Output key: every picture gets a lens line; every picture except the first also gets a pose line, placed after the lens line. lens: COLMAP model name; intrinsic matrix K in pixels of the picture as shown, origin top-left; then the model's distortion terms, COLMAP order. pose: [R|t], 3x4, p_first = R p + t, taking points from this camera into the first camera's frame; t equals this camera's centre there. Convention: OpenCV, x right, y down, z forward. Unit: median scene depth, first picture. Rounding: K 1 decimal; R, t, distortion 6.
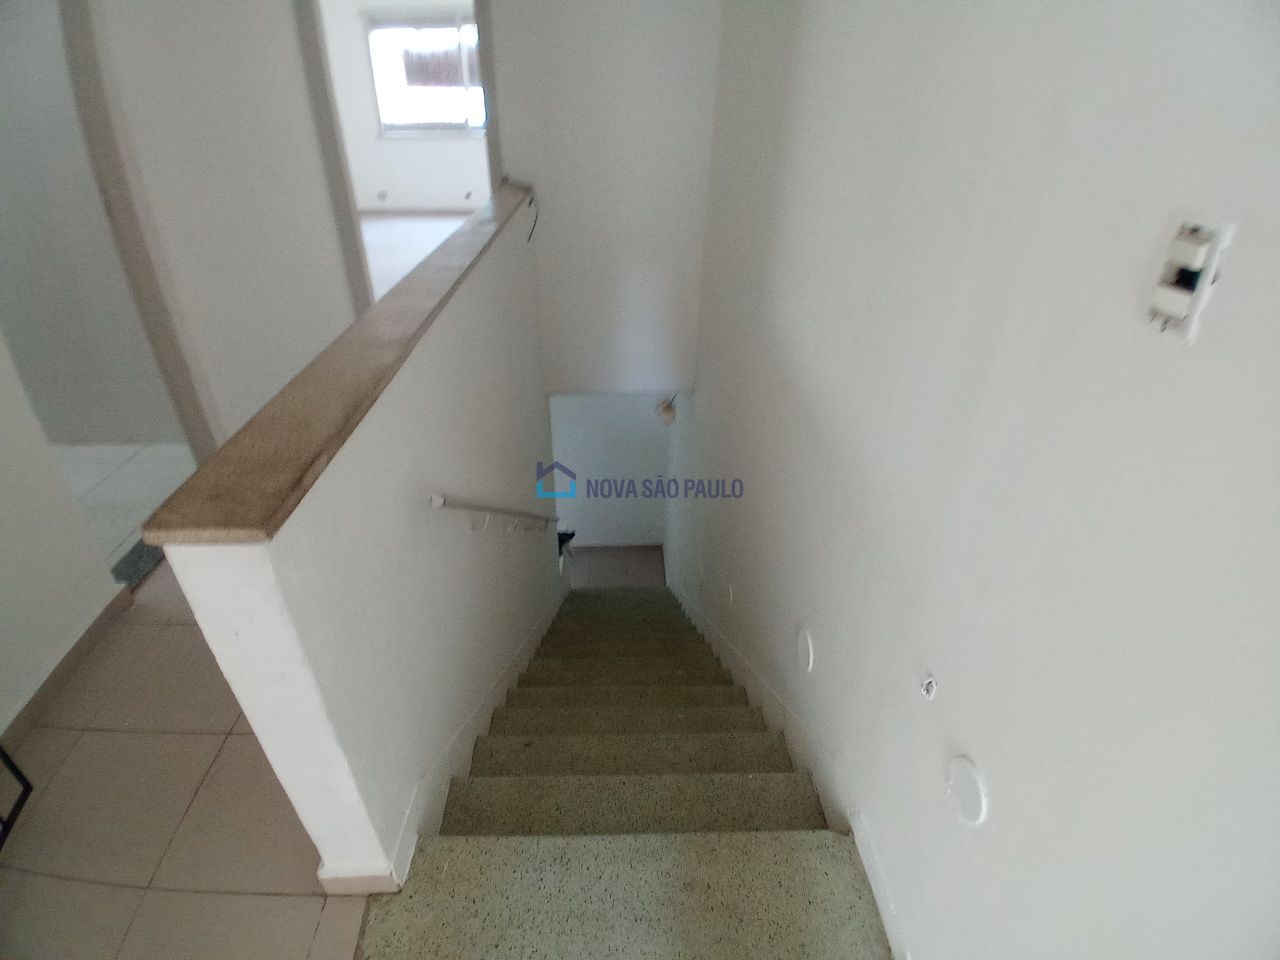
lens RADIAL K [[634.2, 0, 641.1], [0, 634.2, 485.5], [0, 0, 1]] dist [0.017782, -0.053032]
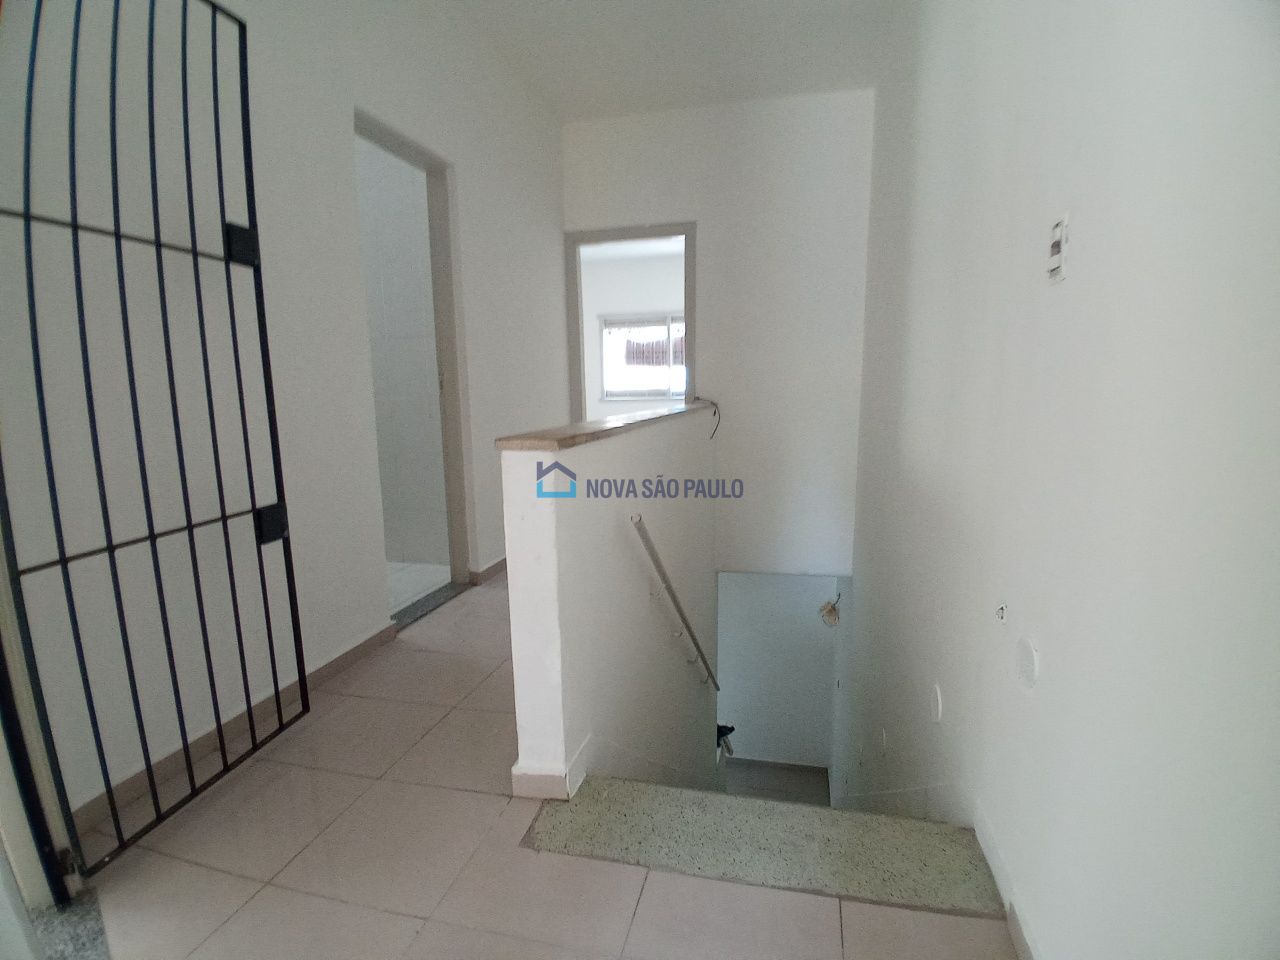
lens RADIAL K [[634.2, 0, 641.1], [0, 634.2, 485.5], [0, 0, 1]] dist [0.017782, -0.053032]
pose [[0.962921, 0.012515, -0.269494, 0.031371], [-0.118327, 0.917308, -0.380190, 0.200777], [0.242451, 0.397981, 0.884776, -0.119014]]
